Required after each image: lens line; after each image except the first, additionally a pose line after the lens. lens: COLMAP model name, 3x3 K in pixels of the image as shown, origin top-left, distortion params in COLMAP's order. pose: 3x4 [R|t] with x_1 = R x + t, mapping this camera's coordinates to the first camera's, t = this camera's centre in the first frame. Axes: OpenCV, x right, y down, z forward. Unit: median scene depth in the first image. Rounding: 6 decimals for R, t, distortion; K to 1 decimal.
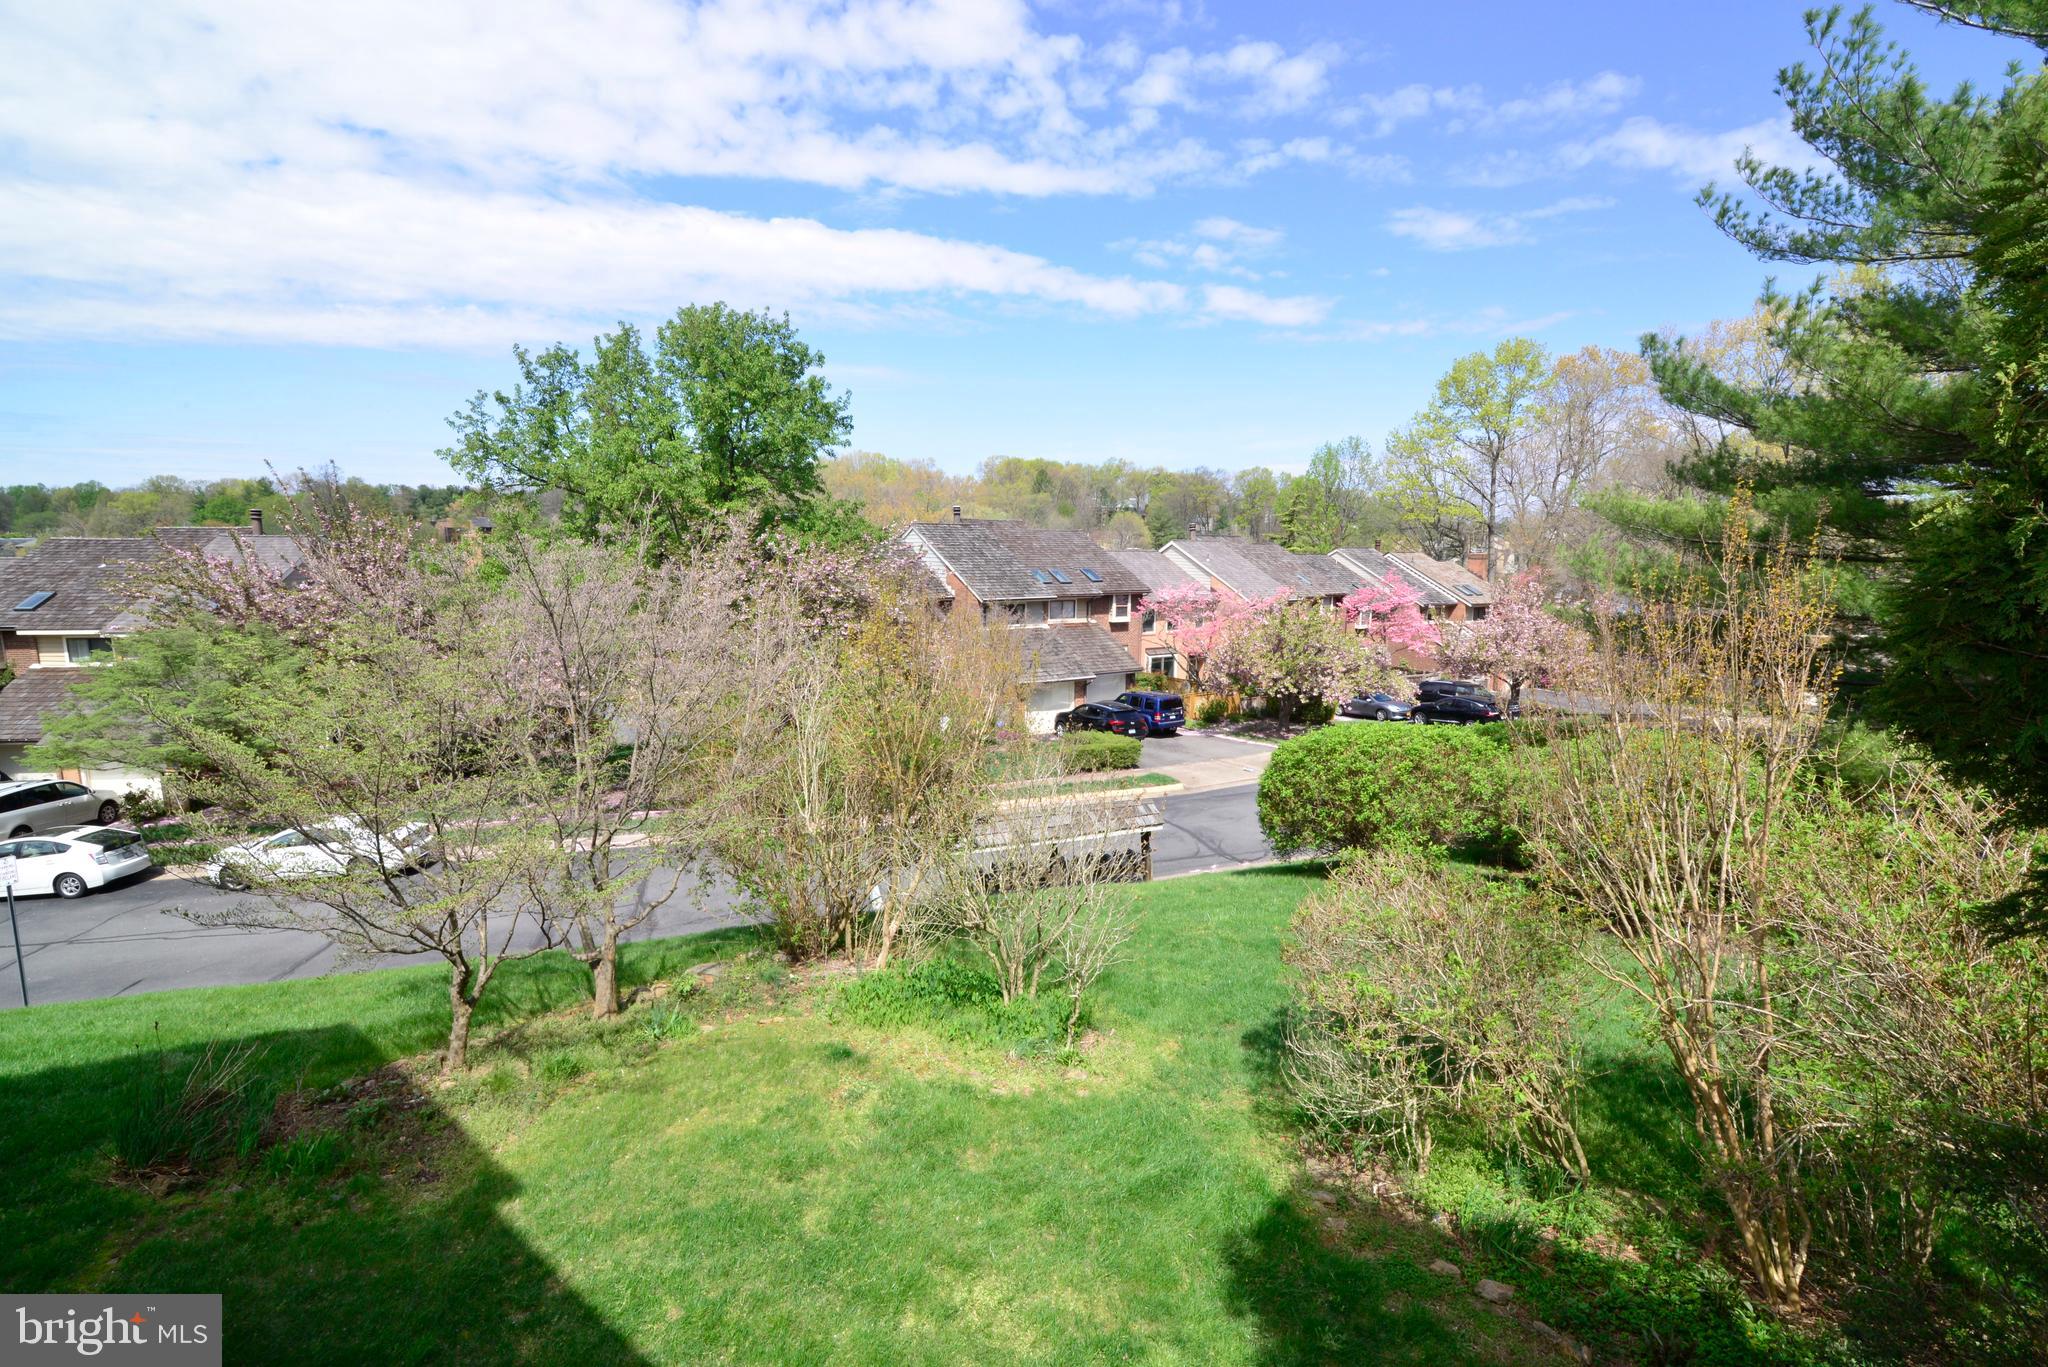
lens RADIAL K [[937.5, 0, 1018.1], [0, 937.5, 685.4], [0, 0, 1]] dist [-0.018336, -0.000831]
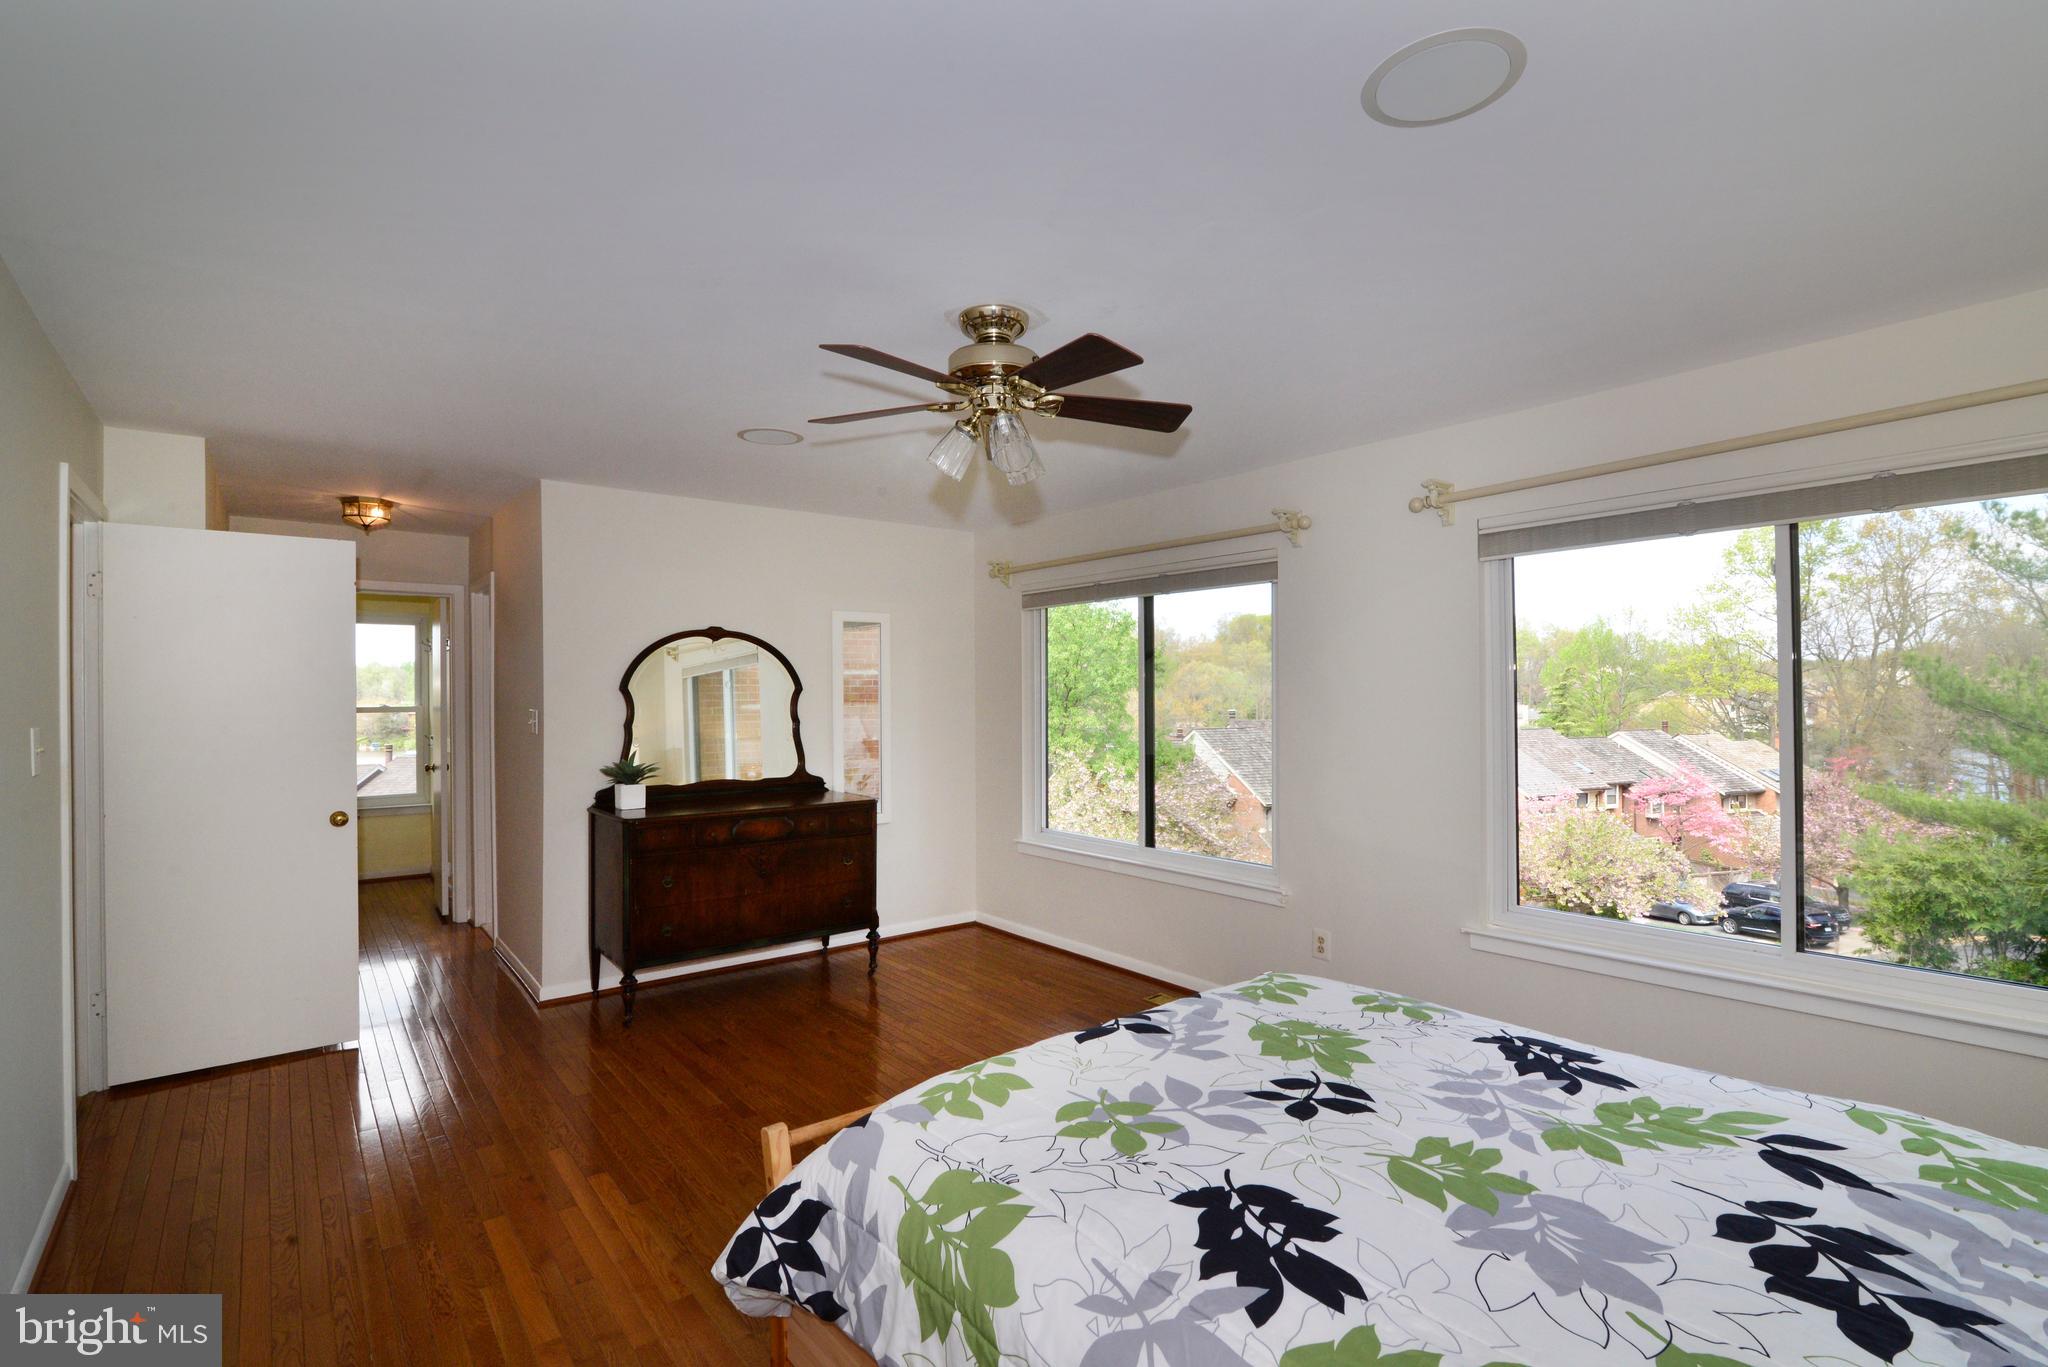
lens RADIAL K [[937.5, 0, 1018.1], [0, 937.5, 685.4], [0, 0, 1]] dist [-0.018336, -0.000831]
pose [[0.970402, -0.018523, -0.240784, -0.043385], [-0.020701, 0.987004, -0.159356, -0.038802], [0.240607, 0.159624, 0.957407, -0.118698]]
